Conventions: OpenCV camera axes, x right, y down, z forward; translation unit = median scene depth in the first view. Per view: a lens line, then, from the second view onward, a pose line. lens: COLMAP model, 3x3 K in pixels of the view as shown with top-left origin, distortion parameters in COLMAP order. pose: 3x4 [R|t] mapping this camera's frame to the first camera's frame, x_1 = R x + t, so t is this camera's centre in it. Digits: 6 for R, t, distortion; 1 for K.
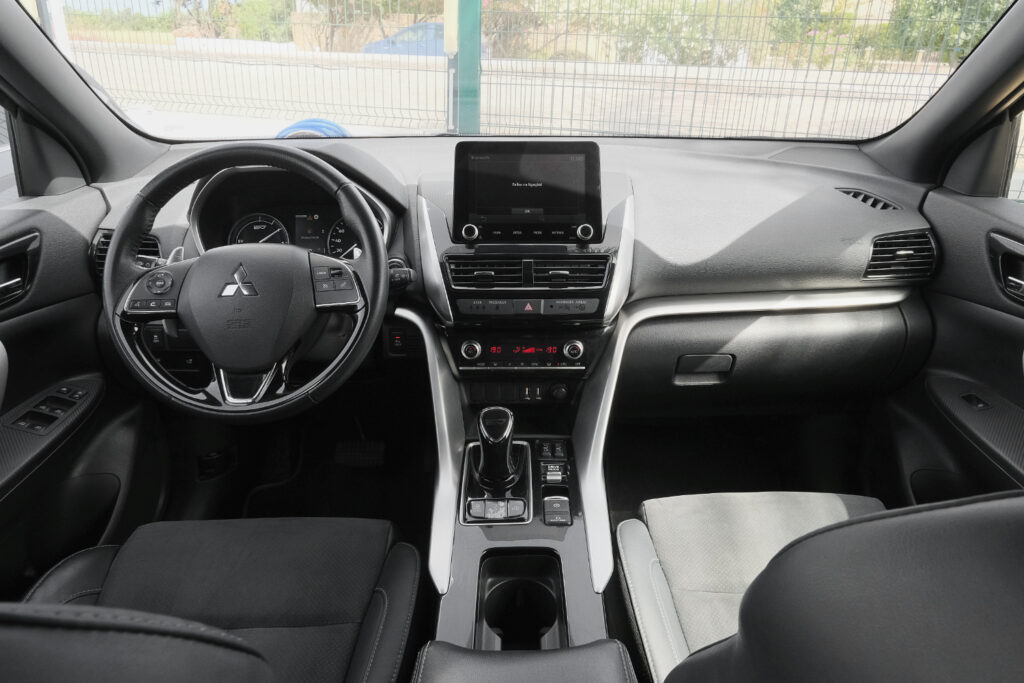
lens RADIAL K [[655.5, 0, 512.0], [0, 655.5, 341.5], [0, 0, 1]] dist [-0.006735, -0.001389]
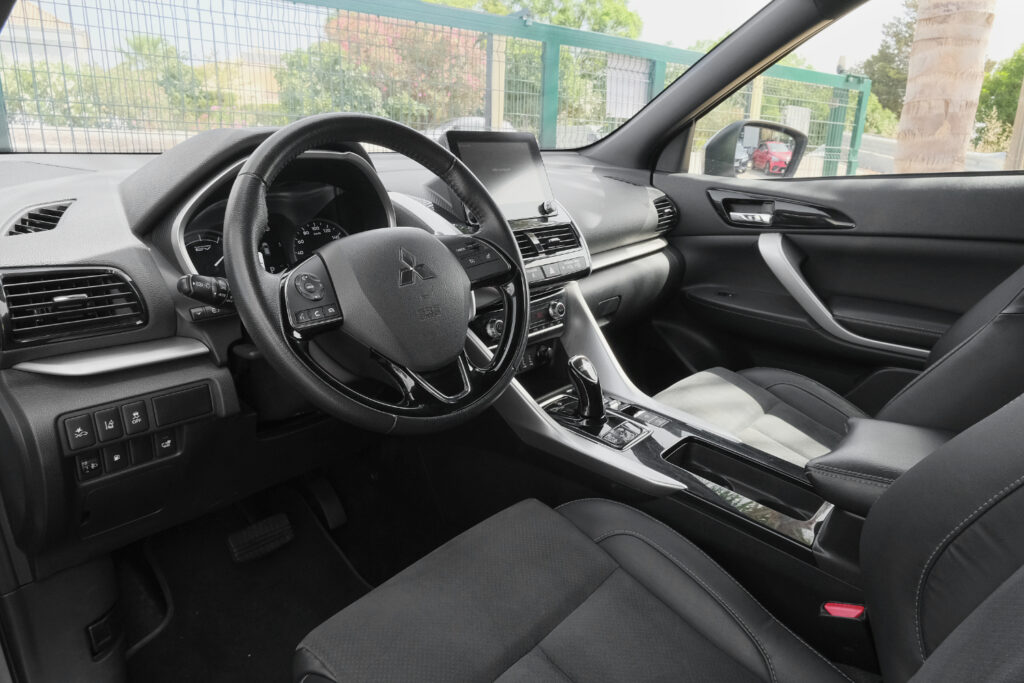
lens RADIAL K [[649.5, 0, 516.7], [0, 649.5, 334.9], [0, 0, 1]] dist [-0.004357, 0.001875]
pose [[0.661481, -0.208375, 0.720432, -0.746035], [0.286885, 0.957868, 0.013640, 0.017637], [-0.692921, 0.197658, 0.693391, 0.258359]]
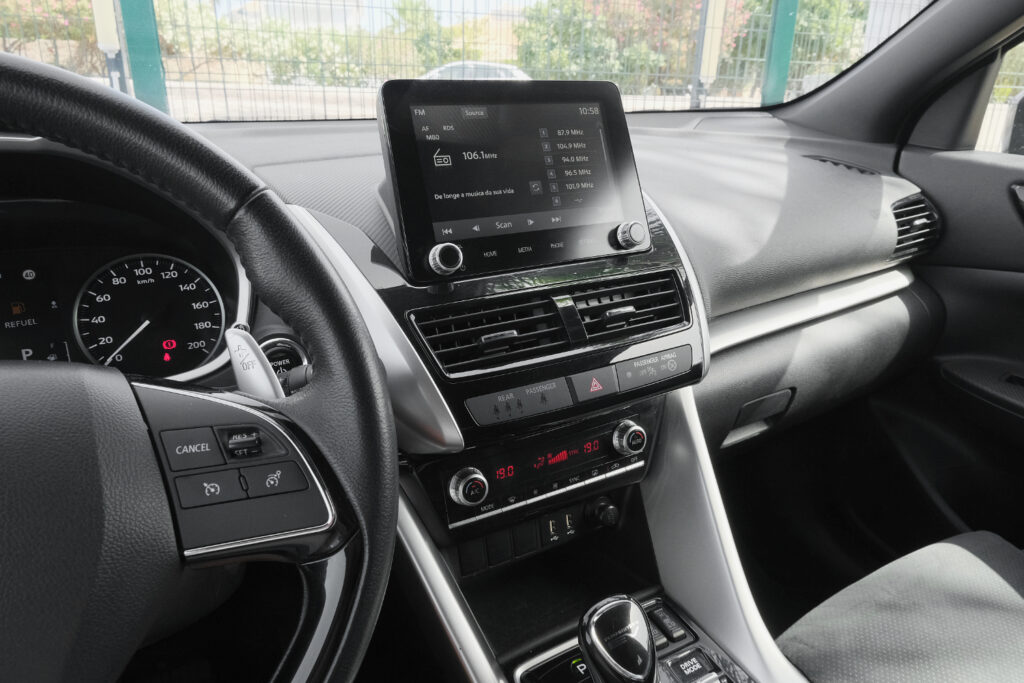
lens RADIAL K [[649.5, 0, 516.7], [0, 649.5, 334.9], [0, 0, 1]] dist [-0.004357, 0.001875]
pose [[0.876929, -0.172120, 0.448742, -0.226590], [0.195120, 0.980766, -0.005118, -0.089601], [-0.439230, 0.092047, 0.893647, 0.499510]]
